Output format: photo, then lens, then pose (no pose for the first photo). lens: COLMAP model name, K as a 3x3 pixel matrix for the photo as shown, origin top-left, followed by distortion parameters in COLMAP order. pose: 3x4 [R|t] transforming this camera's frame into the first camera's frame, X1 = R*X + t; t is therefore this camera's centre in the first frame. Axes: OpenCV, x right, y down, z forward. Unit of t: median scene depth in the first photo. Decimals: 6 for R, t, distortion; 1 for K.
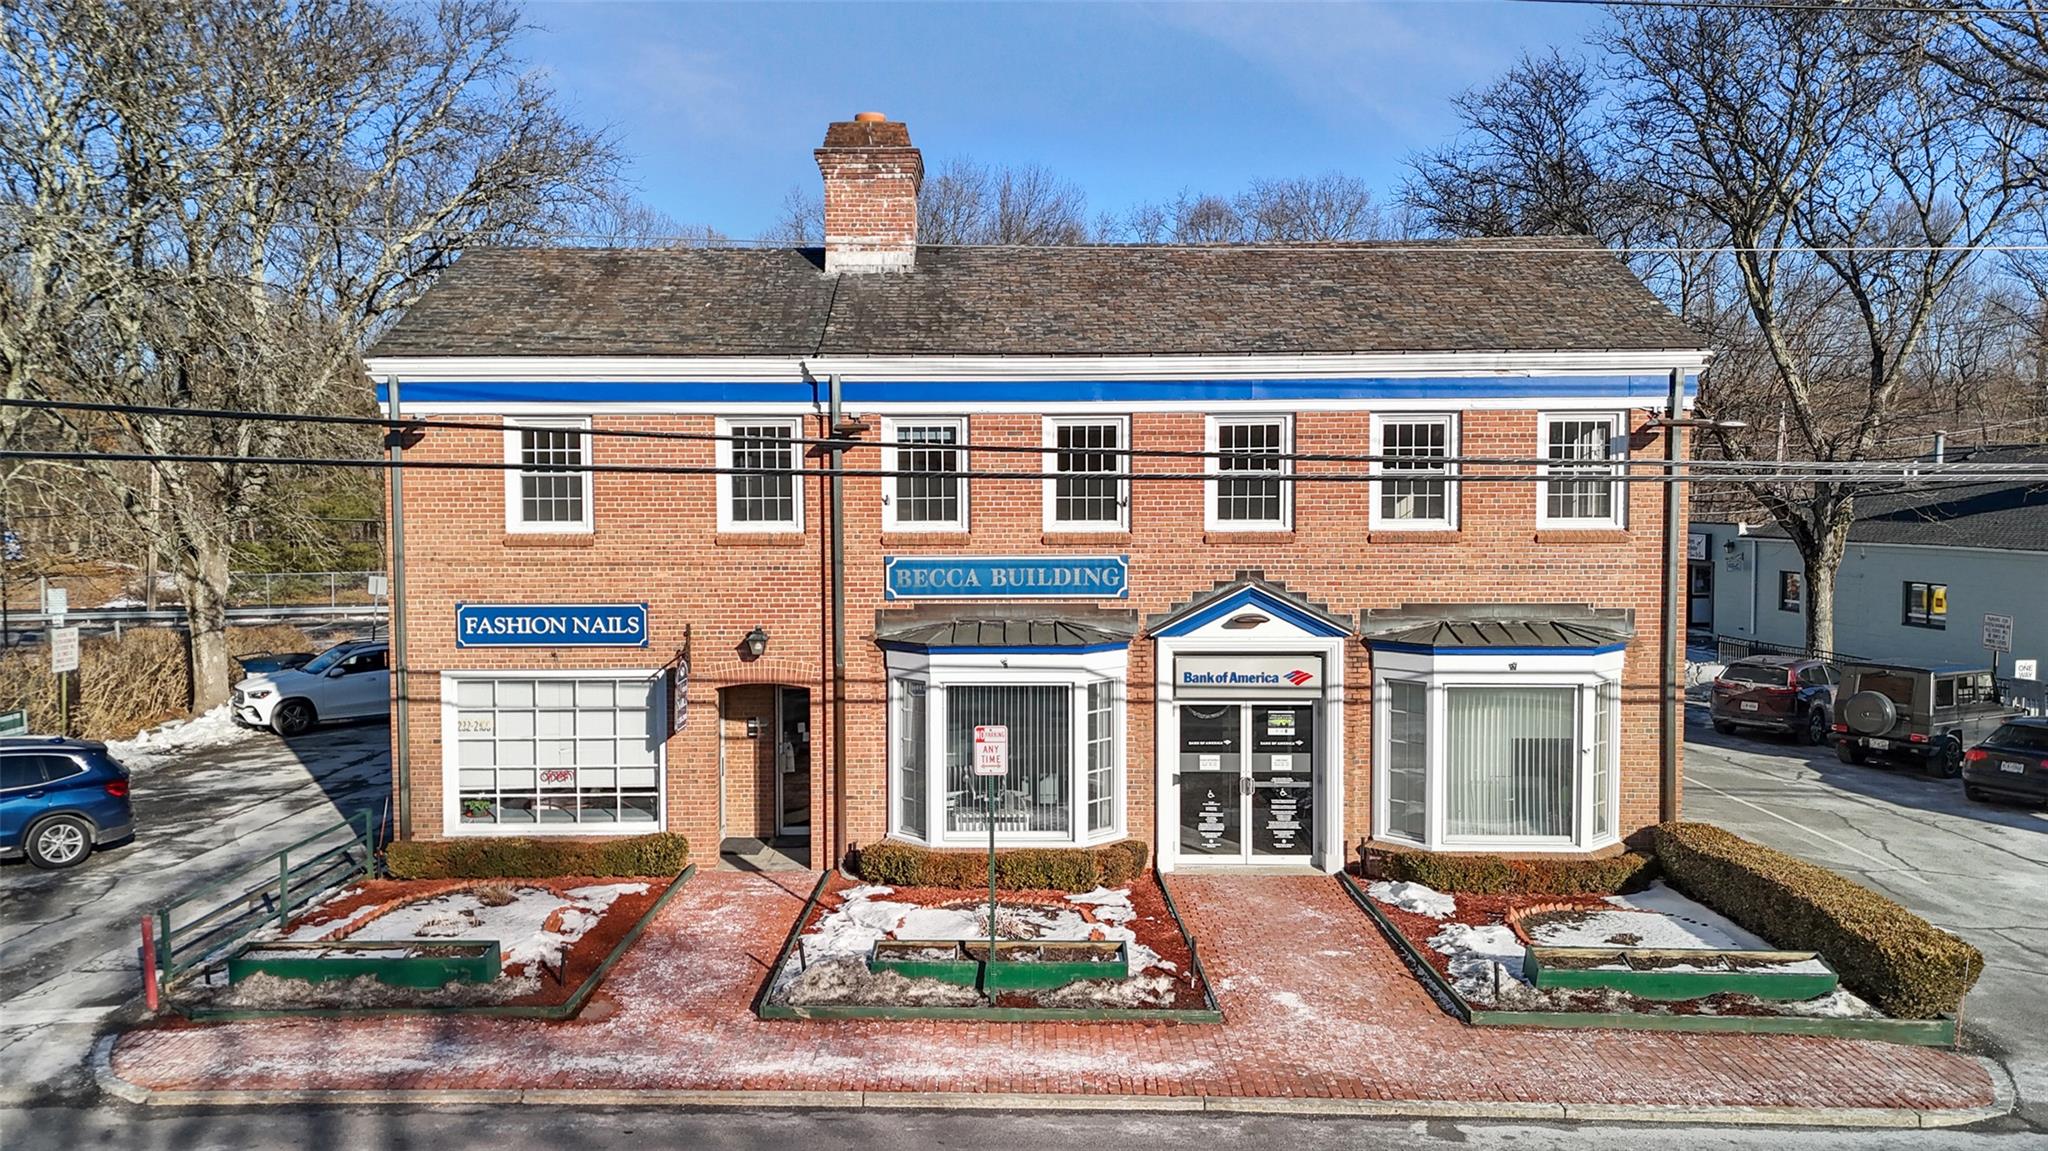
lens RADIAL K [[1520.7, 0, 1024.0], [0, 1520.7, 575.5], [0, 0, 1]] dist [0.054285, -0.045862]
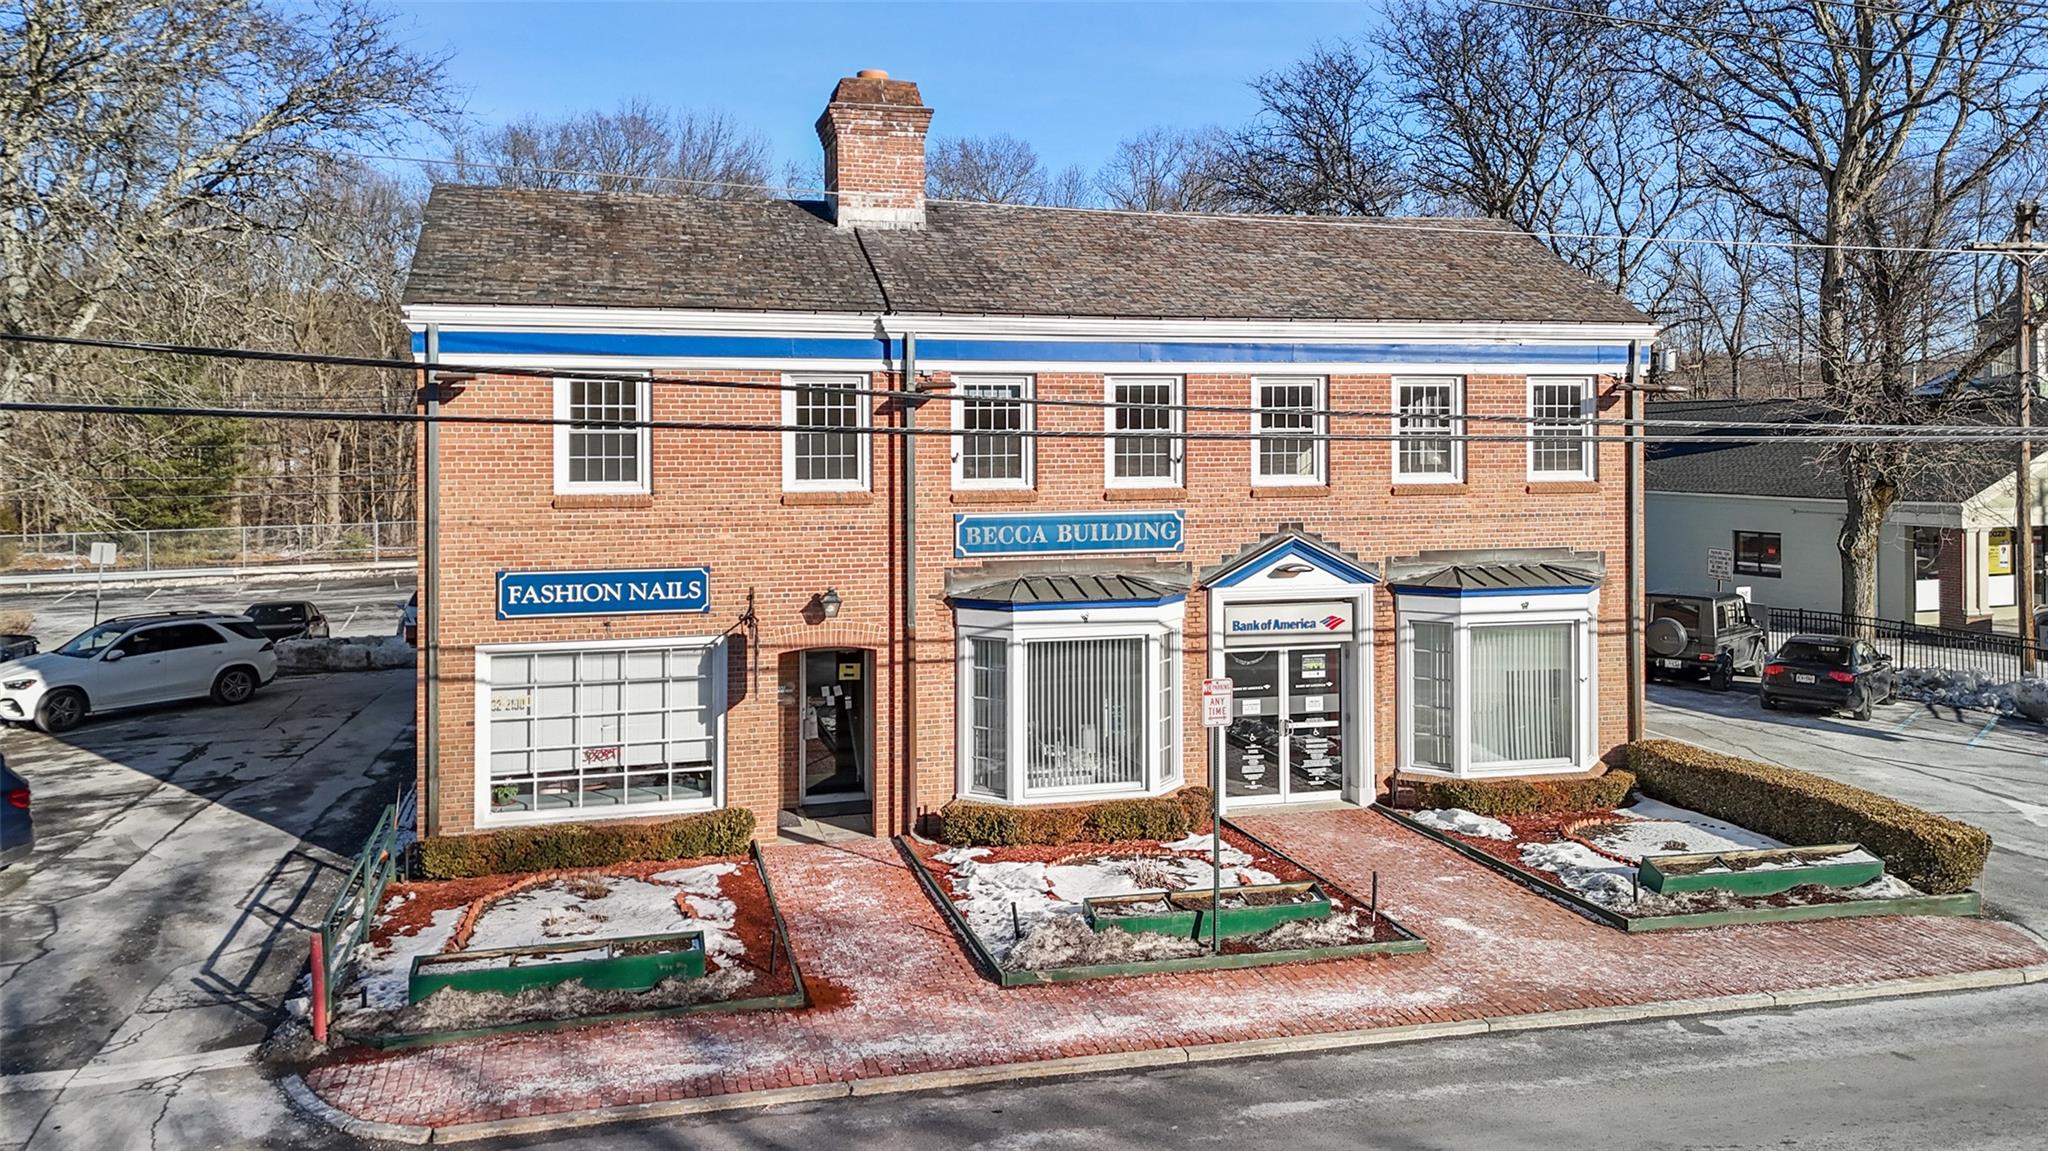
lens RADIAL K [[1525.2, 0, 1033.6], [0, 1525.2, 458.6], [0, 0, 1]] dist [0.050955, -0.048522]
pose [[0.963535, -0.003989, 0.267551, -0.308240], [0.015747, 0.999001, -0.041814, -0.006137], [-0.267117, 0.044502, 0.962636, 0.022753]]
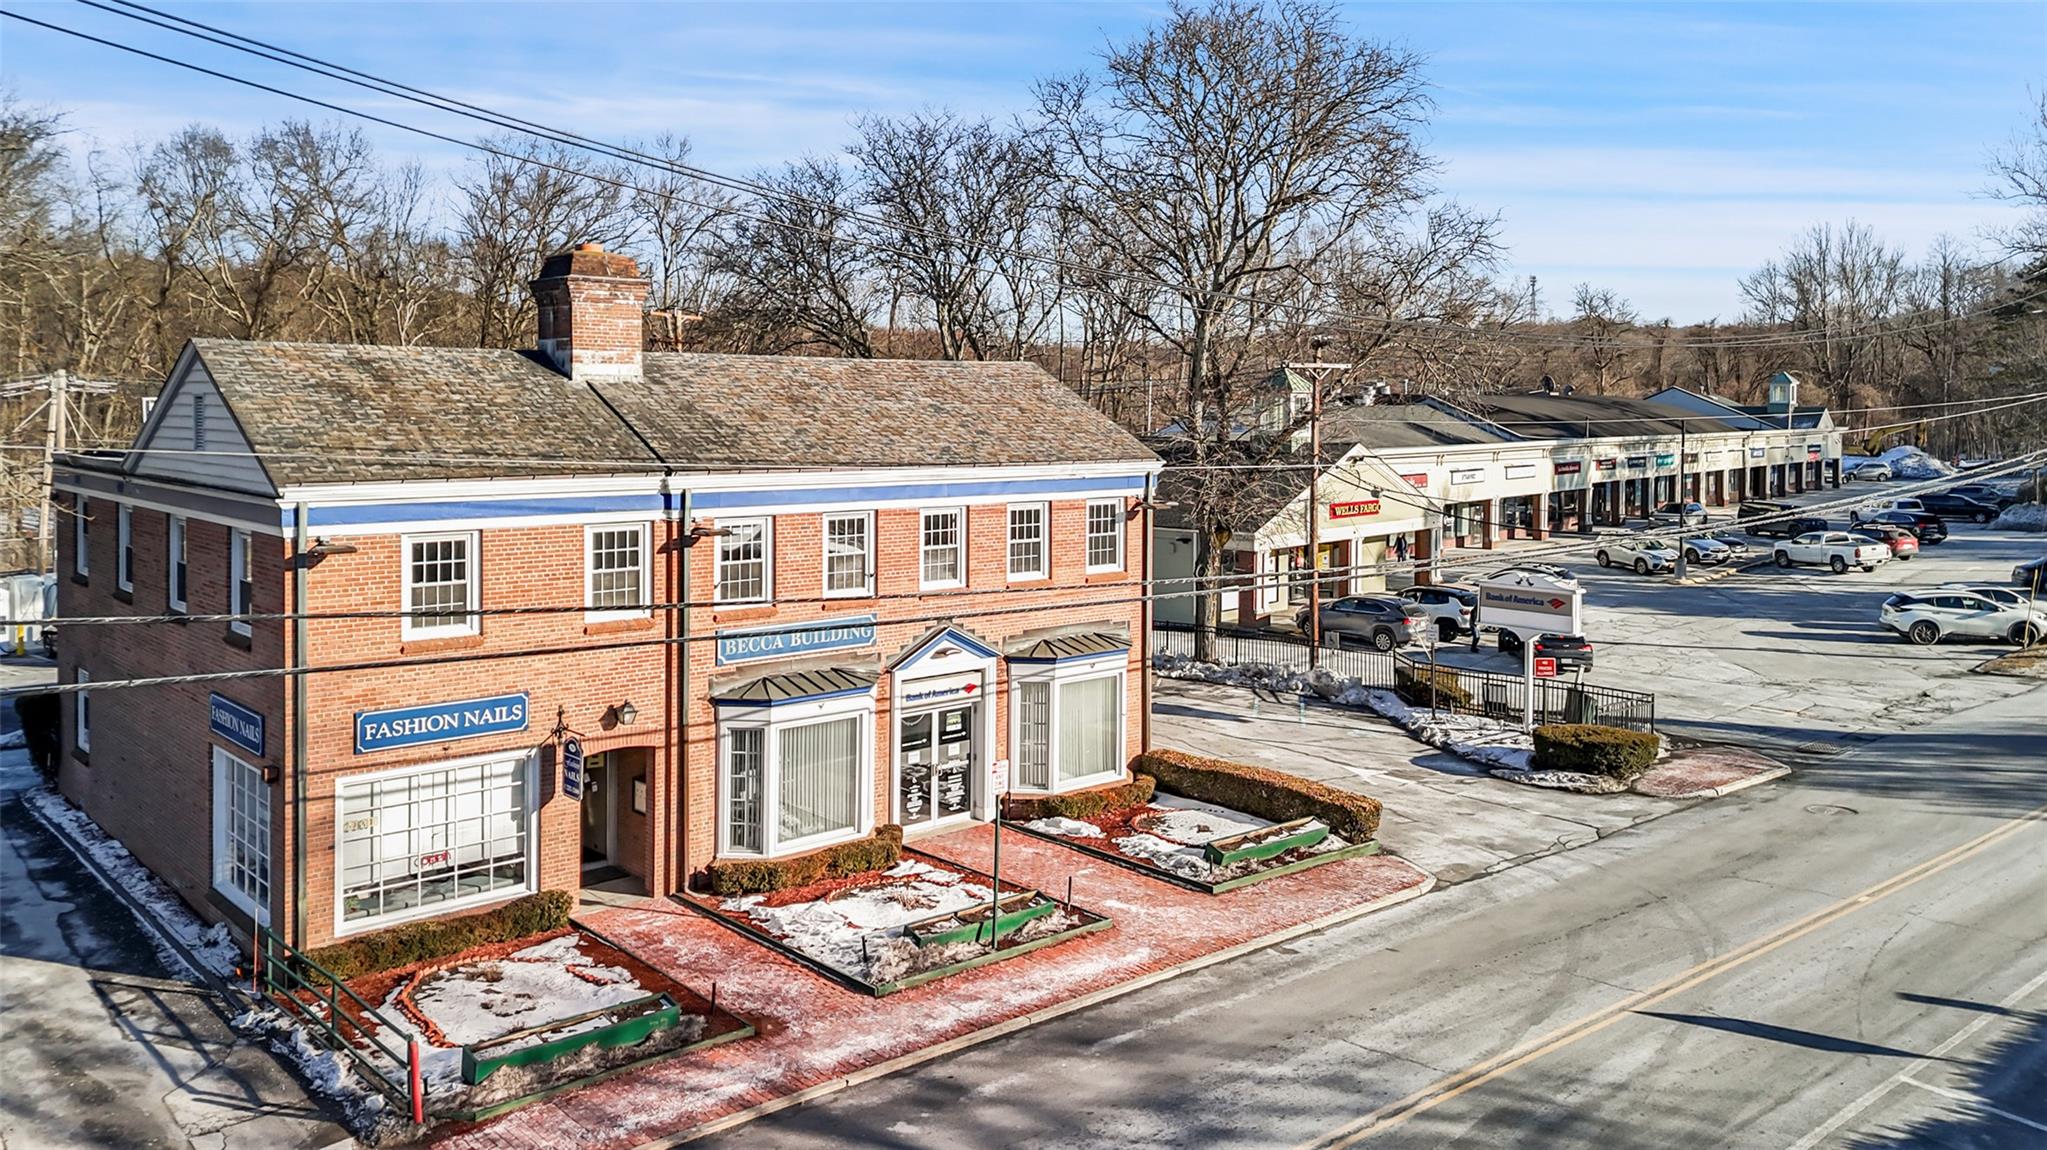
lens RADIAL K [[1499.8, 0, 1025.1], [0, 1499.8, 469.1], [0, 0, 1]] dist [0.155603, -0.372367]
pose [[0.740931, -0.017749, 0.671347, -0.733624], [0.026936, 0.999632, -0.003300, -0.134272], [-0.671041, 0.020529, 0.741136, -0.091730]]
